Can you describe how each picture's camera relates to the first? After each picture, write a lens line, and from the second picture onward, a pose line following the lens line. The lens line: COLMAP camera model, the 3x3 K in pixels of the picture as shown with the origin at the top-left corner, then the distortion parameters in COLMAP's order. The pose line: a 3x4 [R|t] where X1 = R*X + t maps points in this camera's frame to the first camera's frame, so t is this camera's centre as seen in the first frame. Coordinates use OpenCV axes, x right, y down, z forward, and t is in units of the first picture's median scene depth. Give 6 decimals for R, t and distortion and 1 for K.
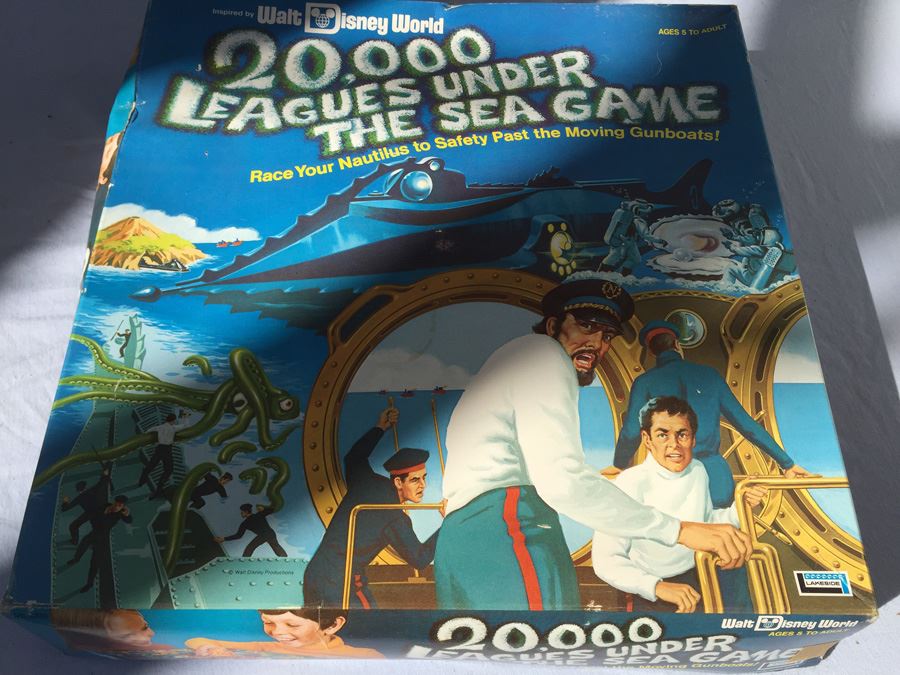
lens RADIAL K [[761.9, 0, 450.0], [0, 761.9, 337.5], [0, 0, 1]] dist [0.081379, -0.124604]
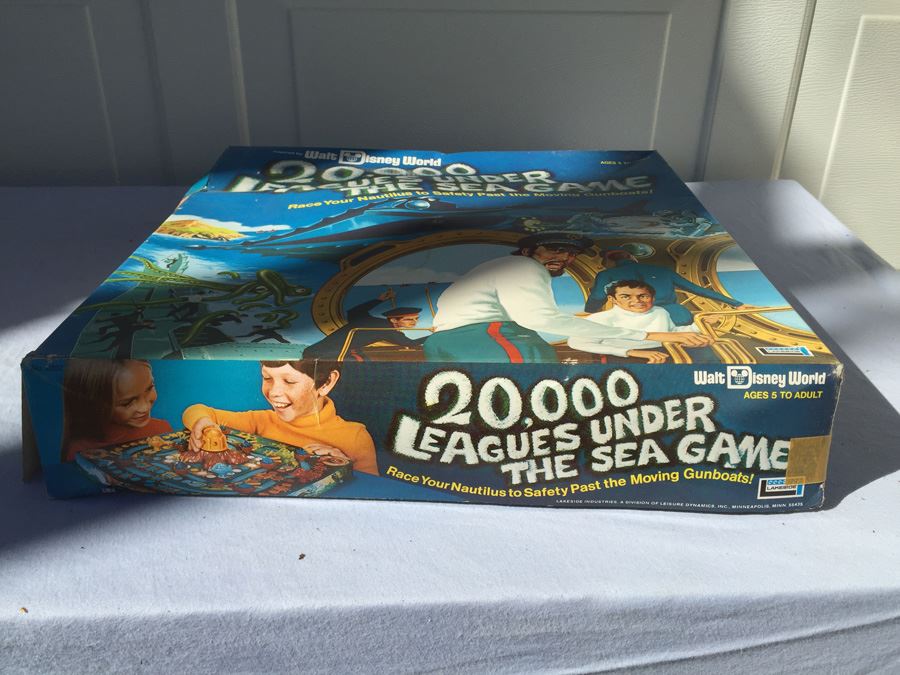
lens RADIAL K [[761.9, 0, 450.0], [0, 761.9, 337.5], [0, 0, 1]] dist [0.081379, -0.124604]
pose [[0.999817, -0.013092, -0.013954, 0.028246], [0.002945, 0.825870, -0.563853, 0.780117], [0.018906, 0.563708, 0.825757, 0.080424]]
